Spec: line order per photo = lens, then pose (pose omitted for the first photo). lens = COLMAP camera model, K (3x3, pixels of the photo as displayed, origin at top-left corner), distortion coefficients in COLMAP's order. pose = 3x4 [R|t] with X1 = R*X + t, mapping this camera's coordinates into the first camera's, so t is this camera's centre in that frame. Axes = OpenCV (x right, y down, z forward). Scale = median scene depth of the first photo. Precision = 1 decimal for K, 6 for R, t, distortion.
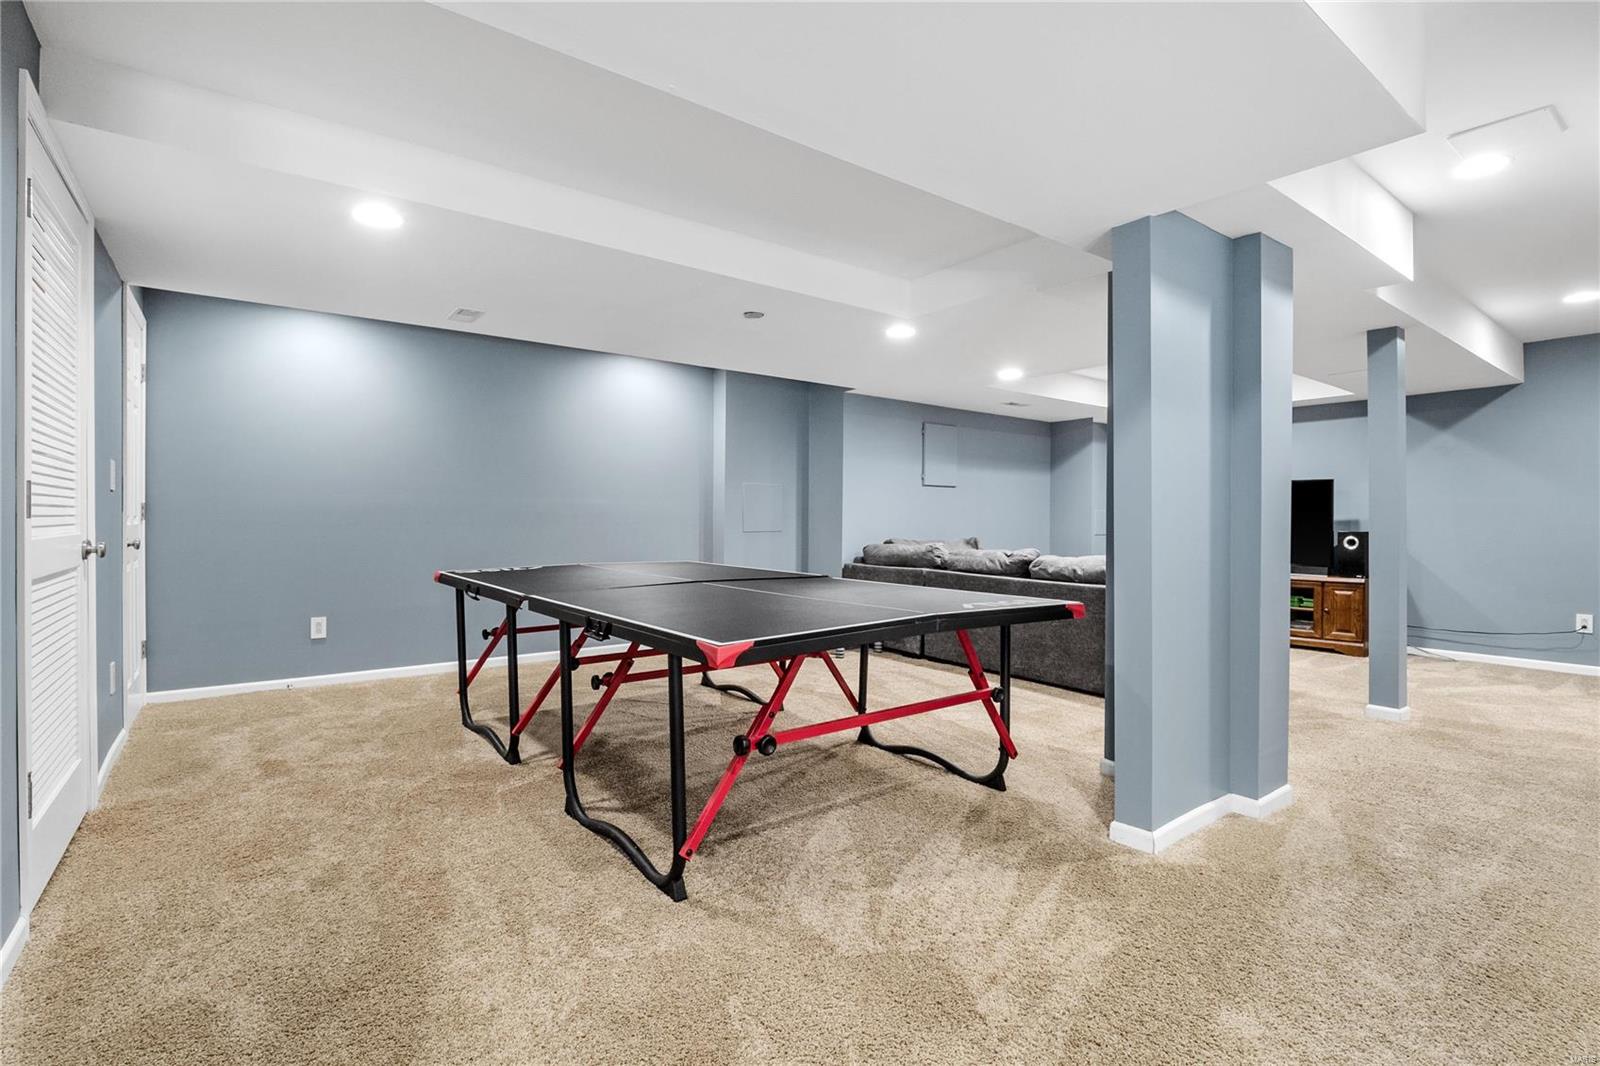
lens RADIAL K [[750.3, 0, 786.2], [0, 750.3, 525.9], [0, 0, 1]] dist [0.000485, -0.020126]
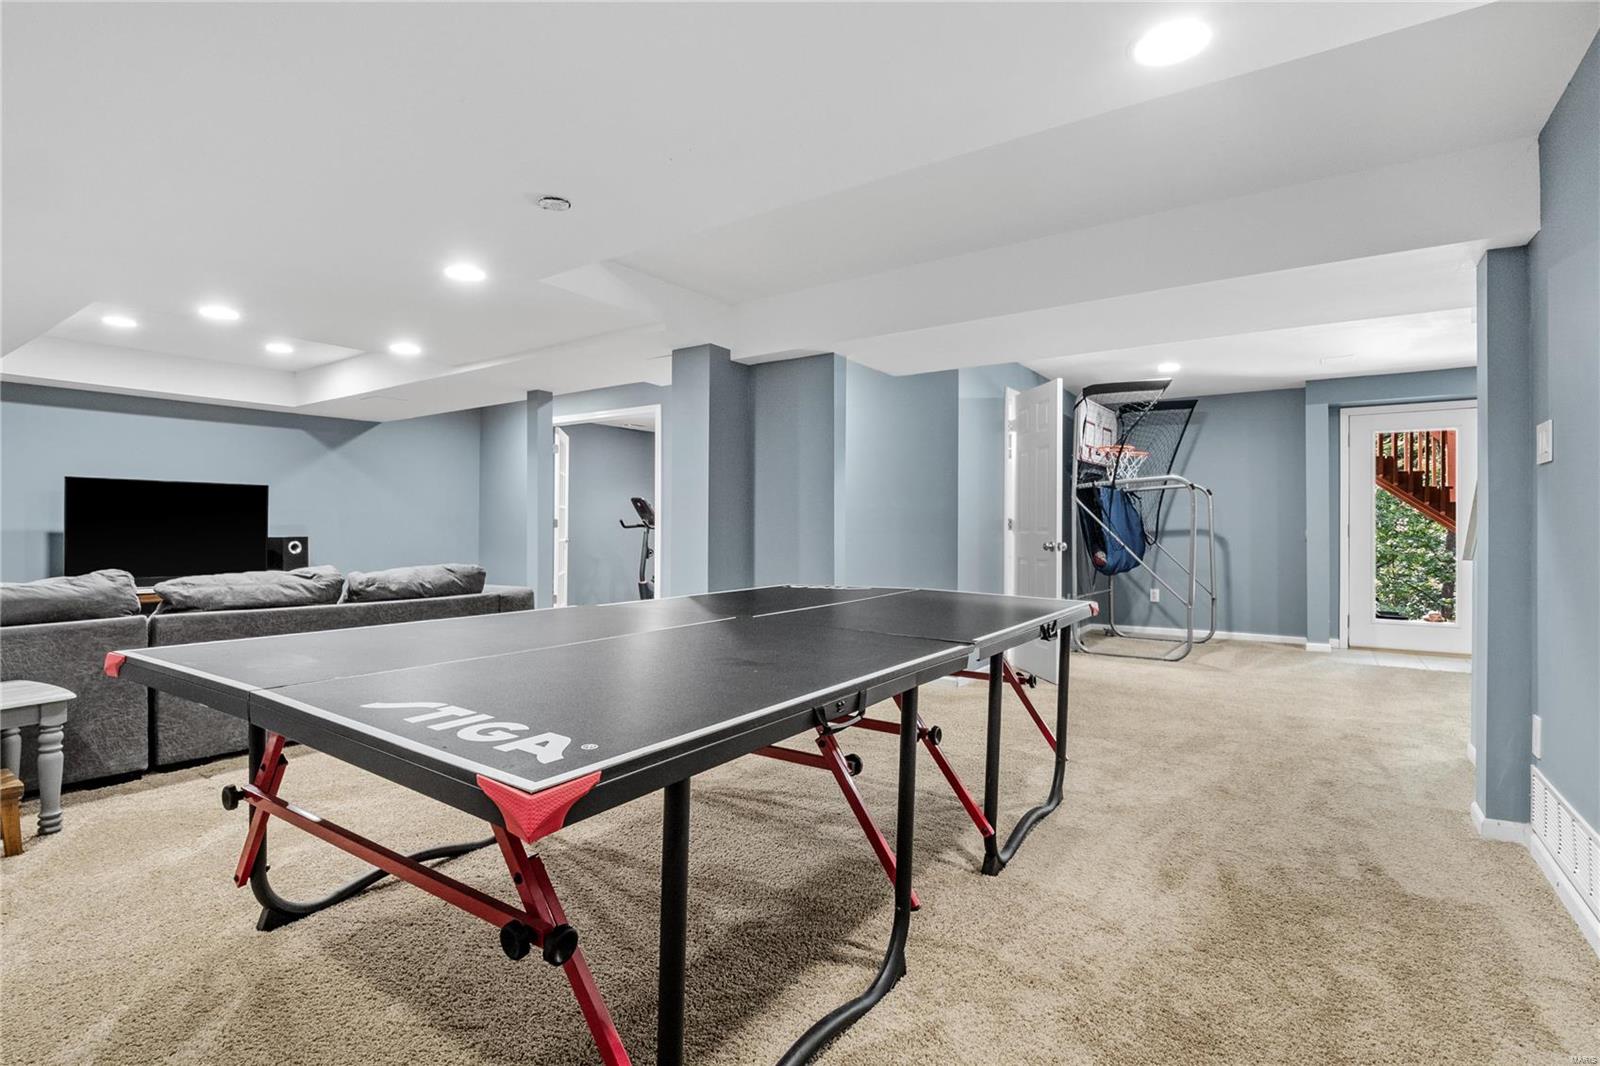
lens RADIAL K [[750.3, 0, 786.2], [0, 750.3, 525.9], [0, 0, 1]] dist [0.000485, -0.020126]
pose [[-0.329126, -0.003784, 0.944278, -0.500873], [0.004756, 0.999973, 0.005664, -0.011046], [-0.944274, 0.006355, -0.329099, 0.734251]]
